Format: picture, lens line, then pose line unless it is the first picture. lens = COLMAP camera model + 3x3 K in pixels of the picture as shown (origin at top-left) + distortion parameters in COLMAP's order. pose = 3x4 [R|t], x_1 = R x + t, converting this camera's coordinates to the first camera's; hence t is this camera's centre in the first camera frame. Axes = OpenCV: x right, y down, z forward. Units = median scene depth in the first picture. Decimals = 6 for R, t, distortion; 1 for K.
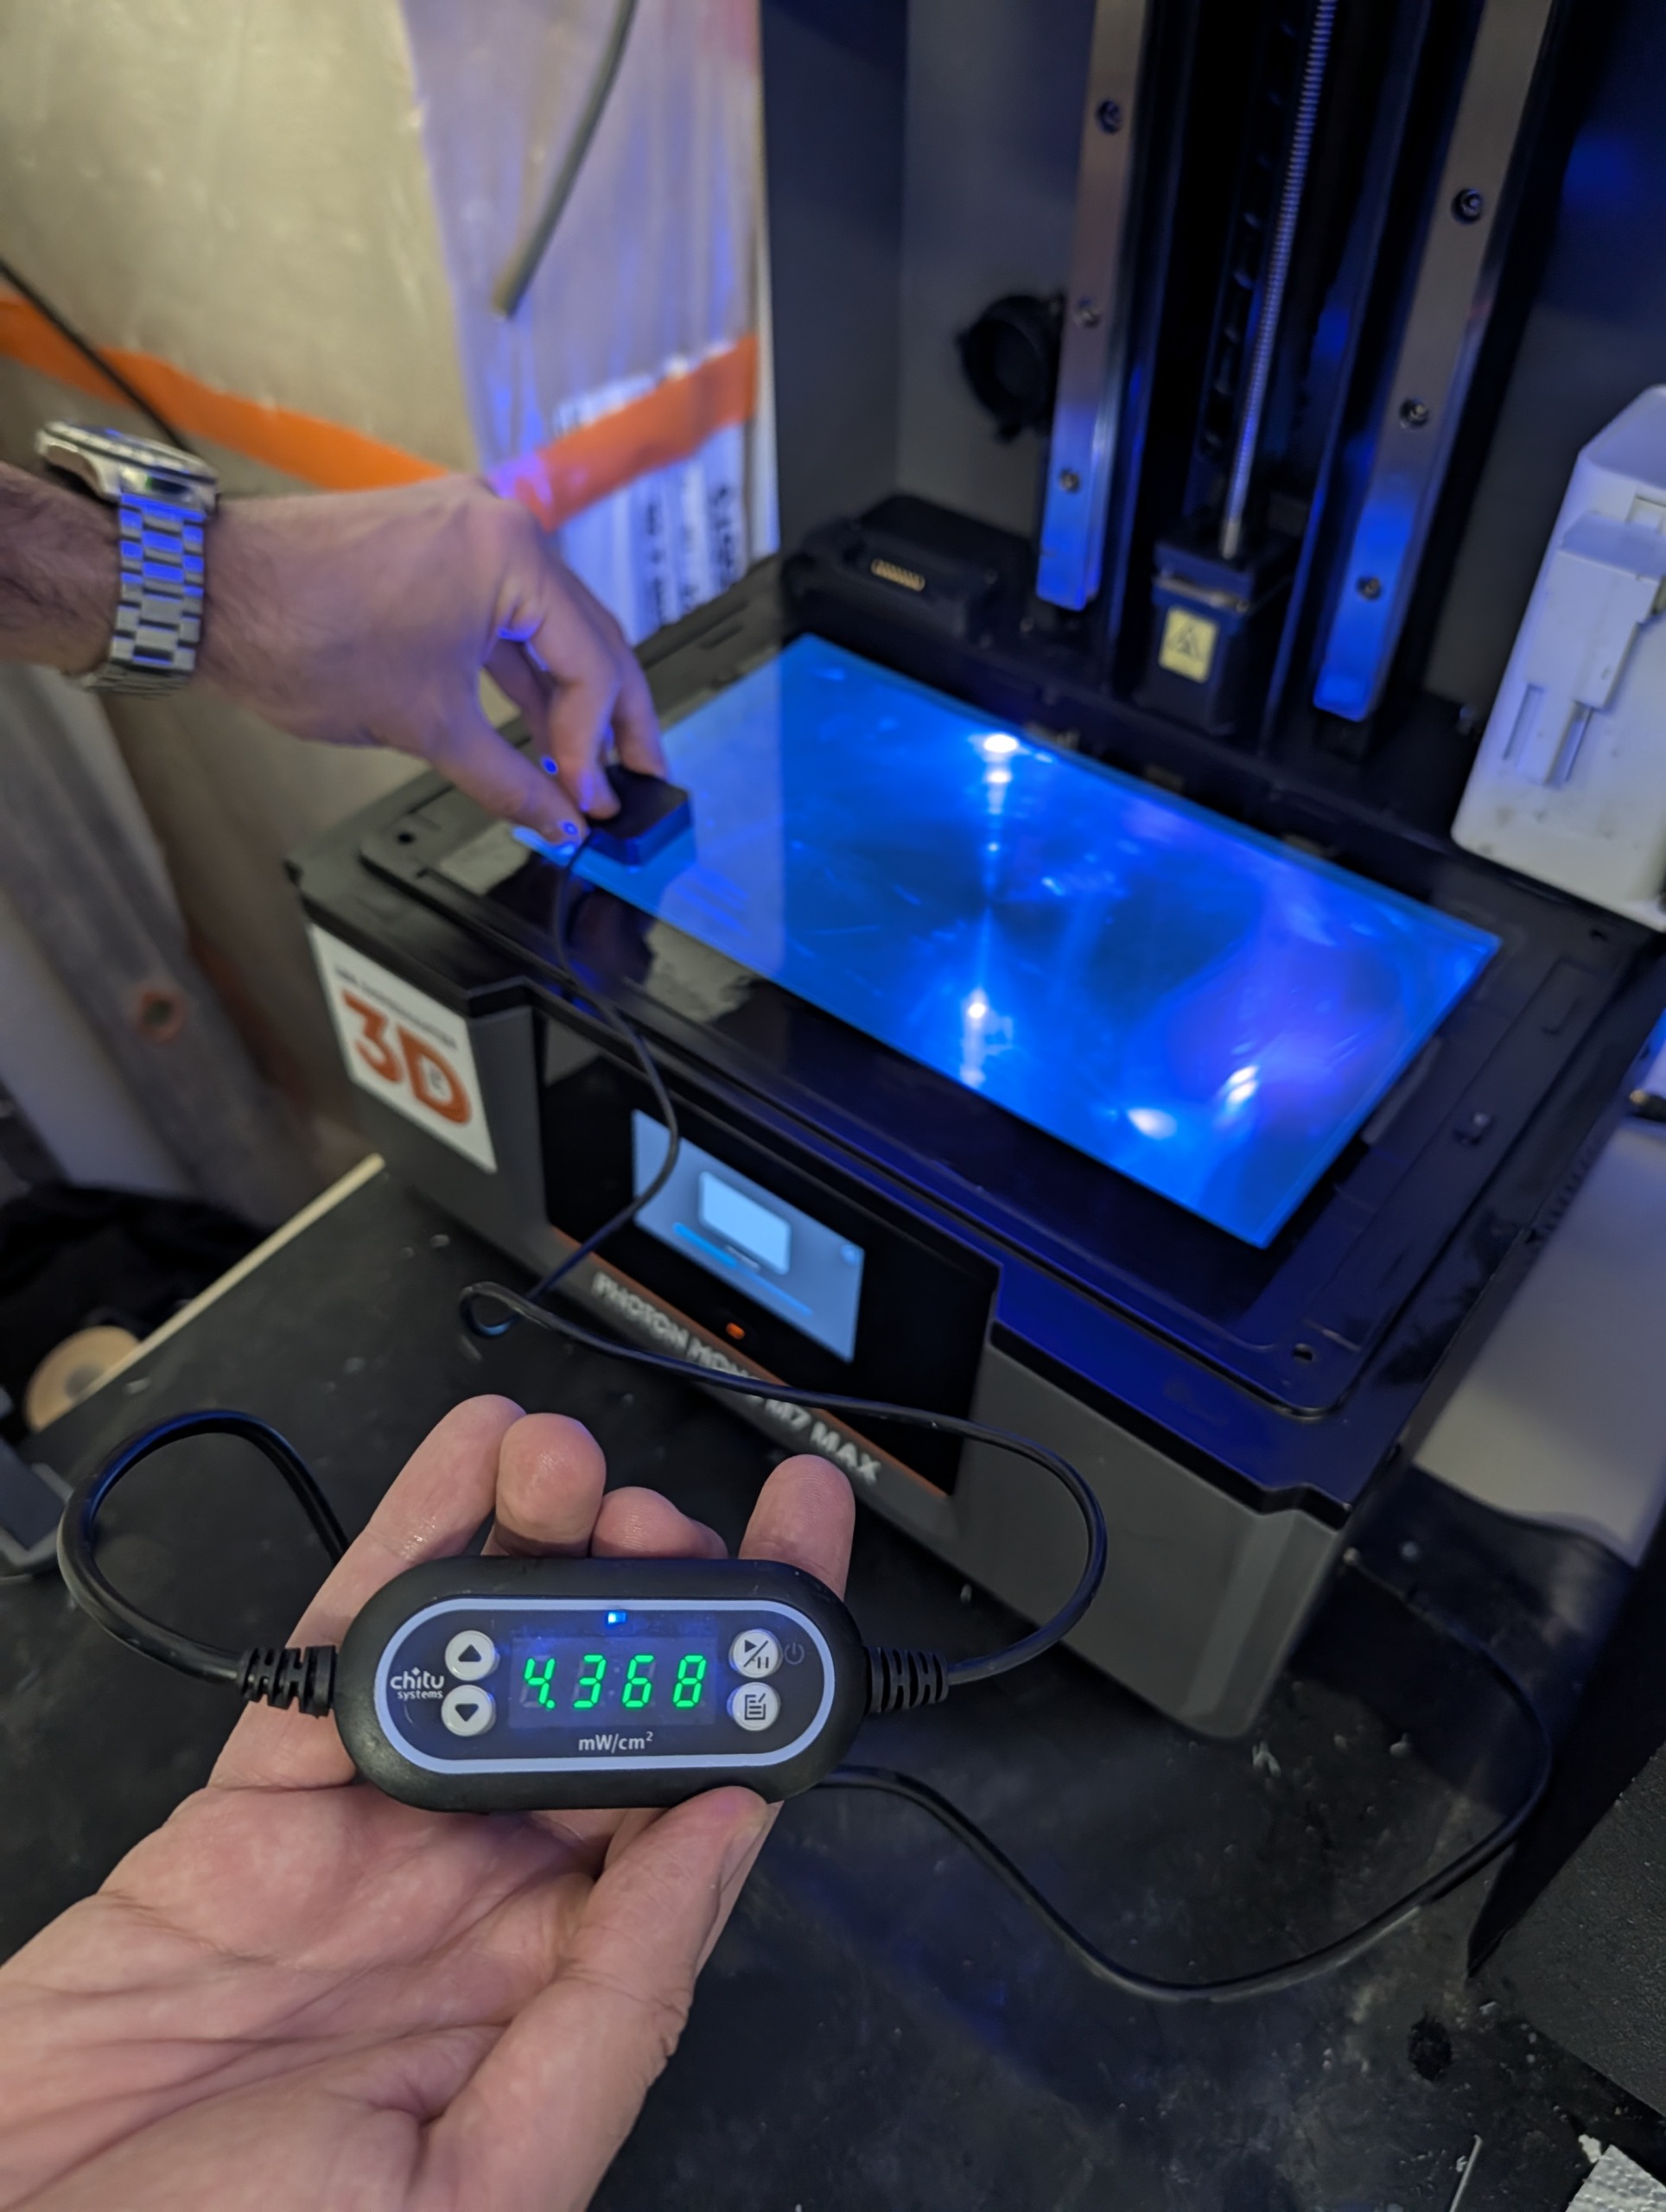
lens RADIAL K [[1630.8, 0, 855.1], [0, 1630.8, 1121.5], [0, 0, 1]] dist [-0.019560, -0.001312]
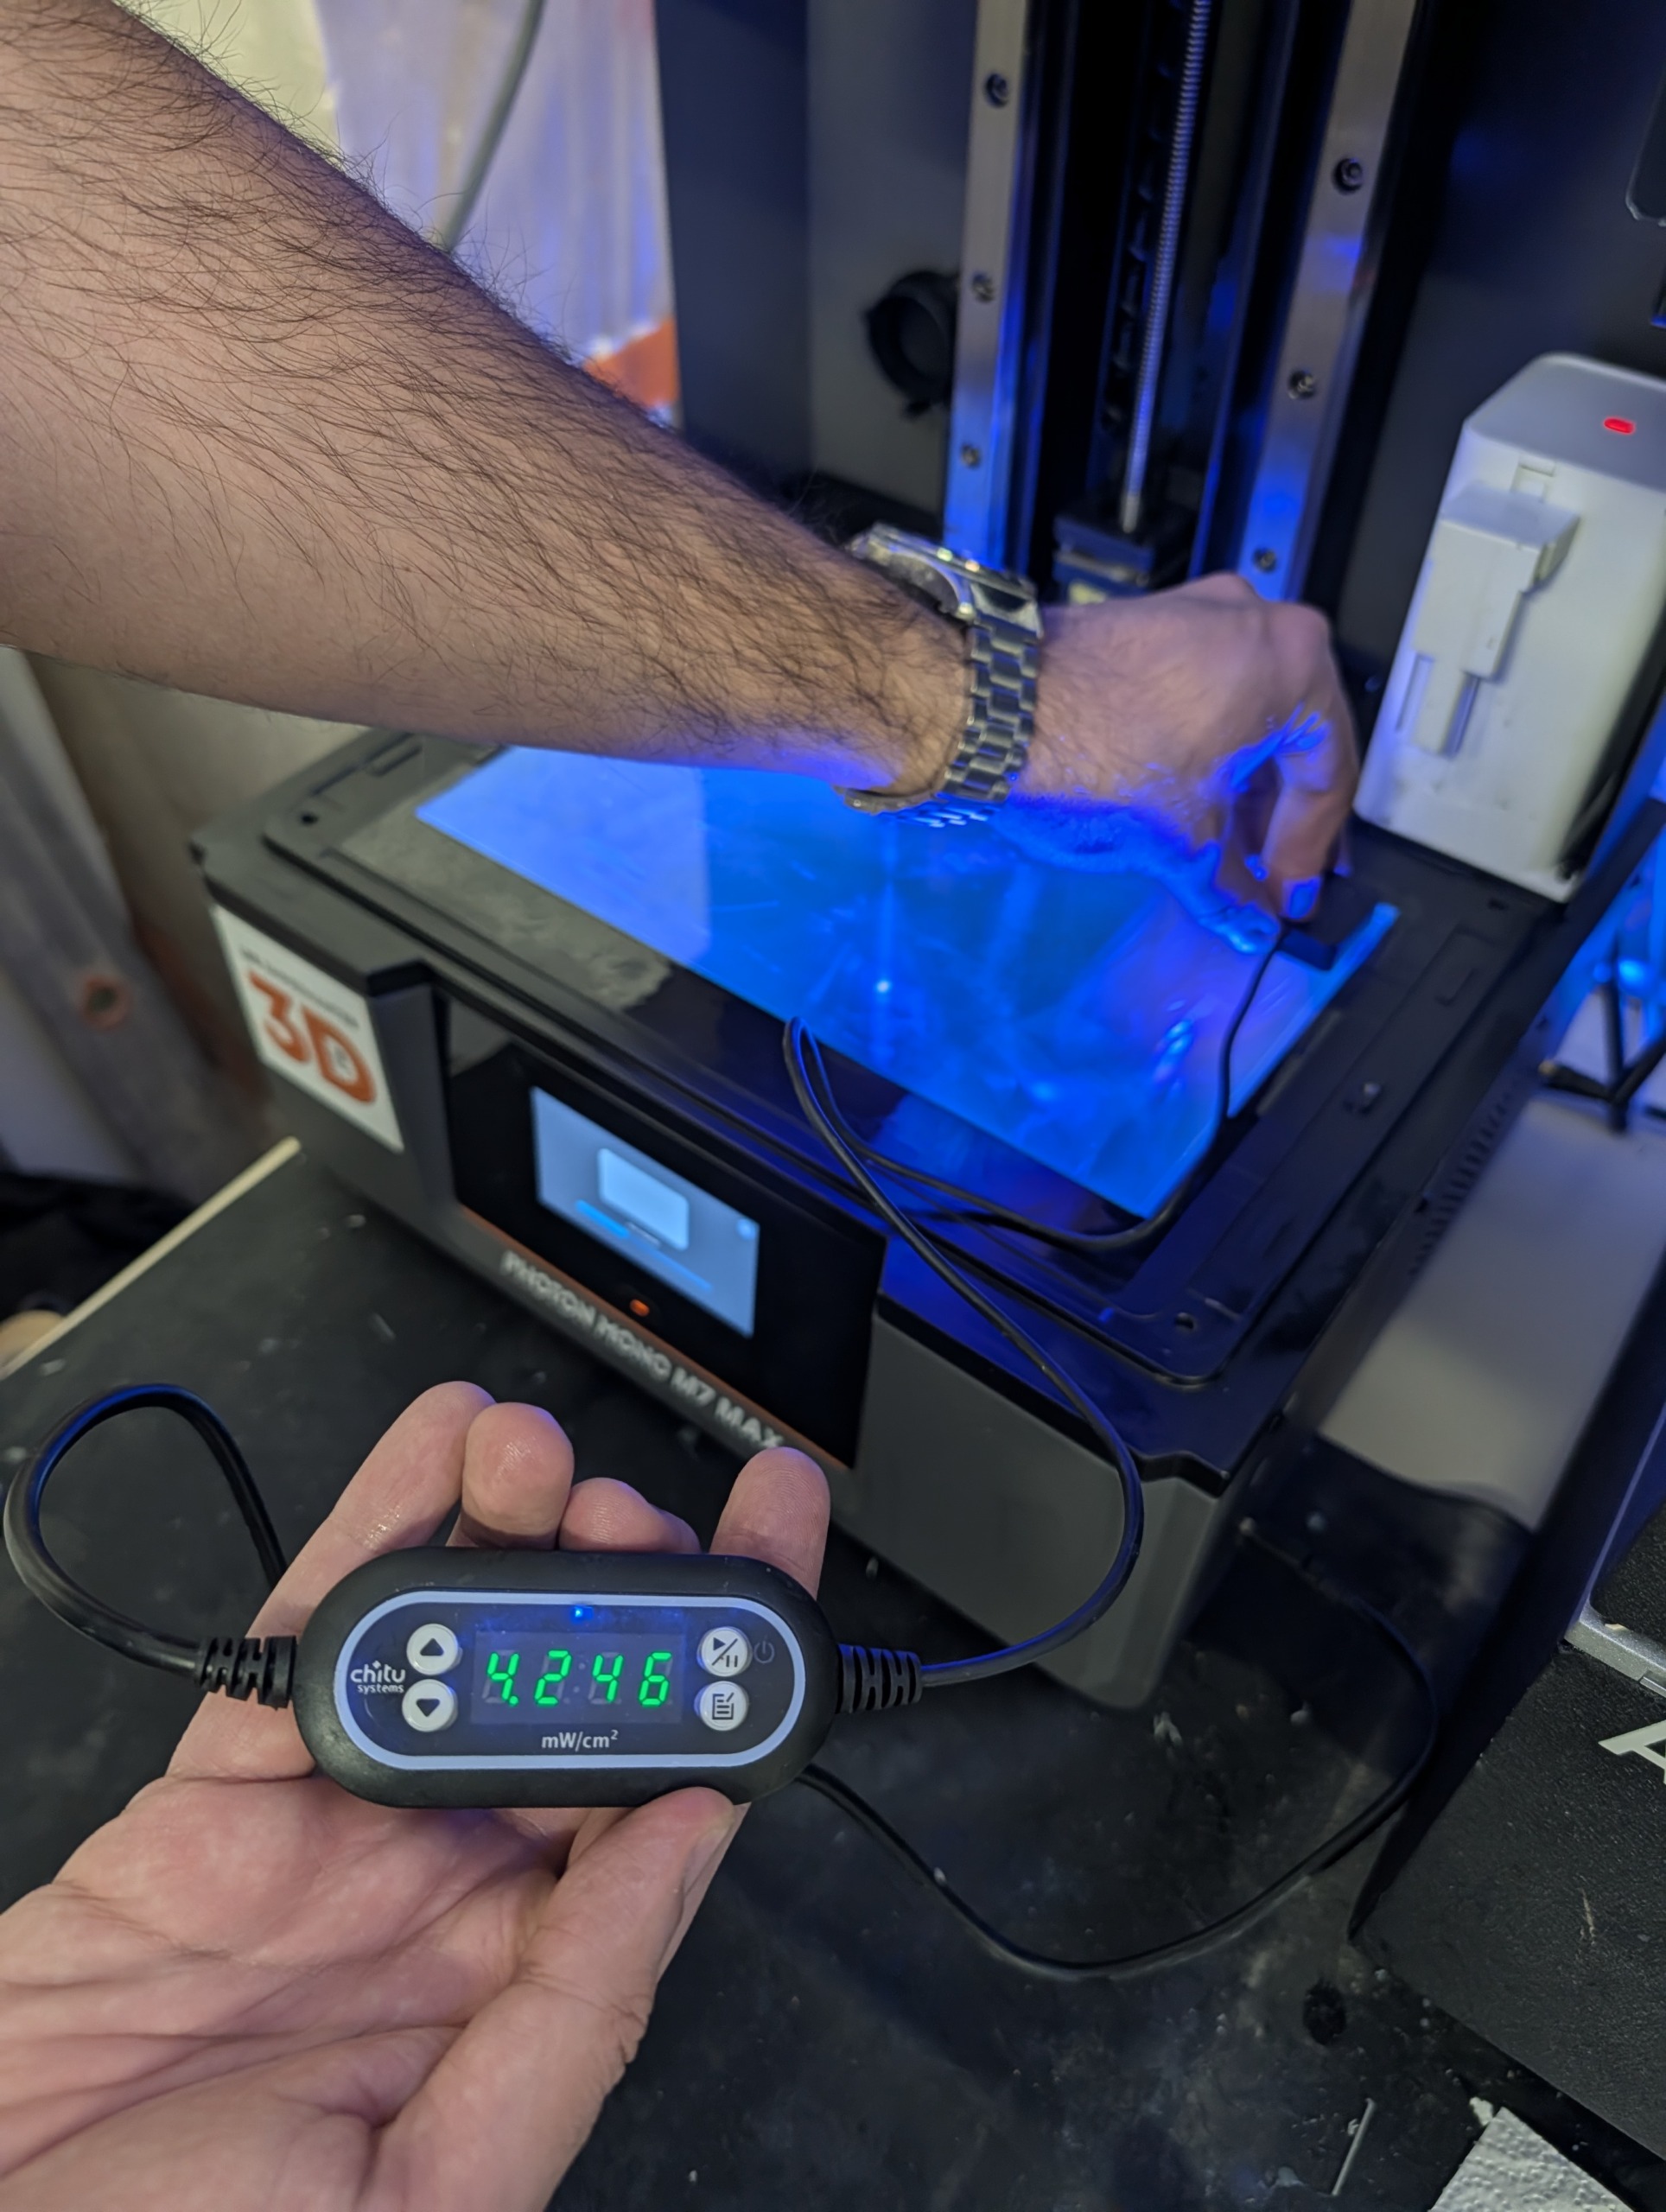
lens RADIAL K [[1630.8, 0, 823.6], [0, 1630.8, 1115.7], [0, 0, 1]] dist [-0.019560, -0.001312]
pose [[0.999968, -0.007833, -0.001382, 0.042888], [0.007841, 0.999954, 0.005559, 0.005958], [0.001338, -0.005570, 0.999984, -0.003412]]
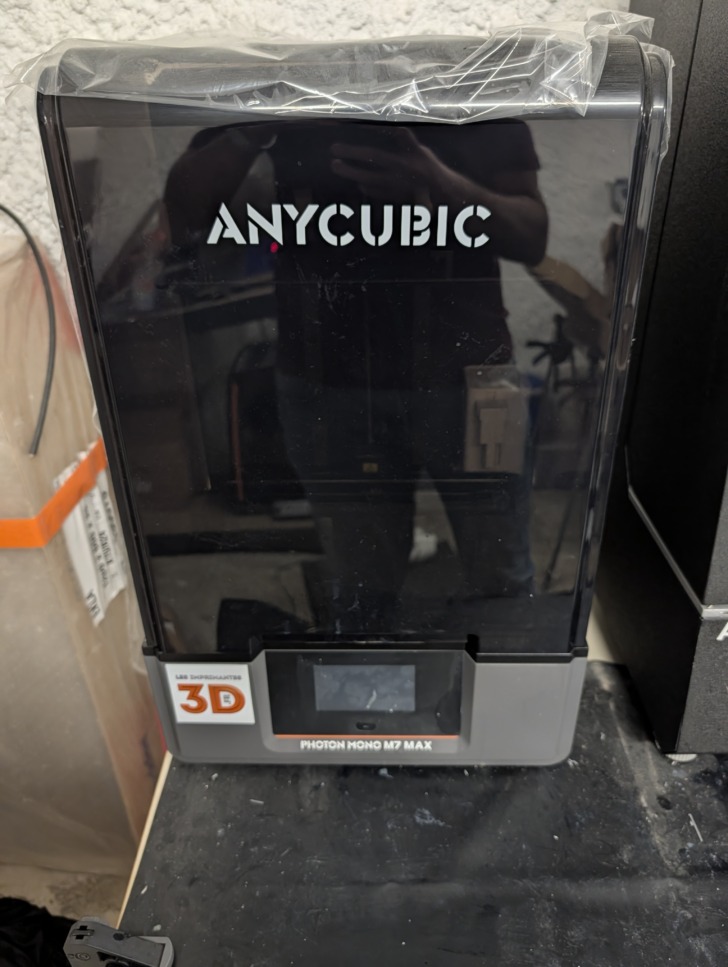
lens RADIAL K [[712.9, 0, 368.3], [0, 712.9, 494.0], [0, 0, 1]] dist [-0.019560, -0.001312]
pose [[0.802588, -0.326324, 0.499364, -0.567180], [0.458206, 0.873248, -0.165788, -0.019250], [-0.381968, 0.361871, 0.850382, -0.211483]]
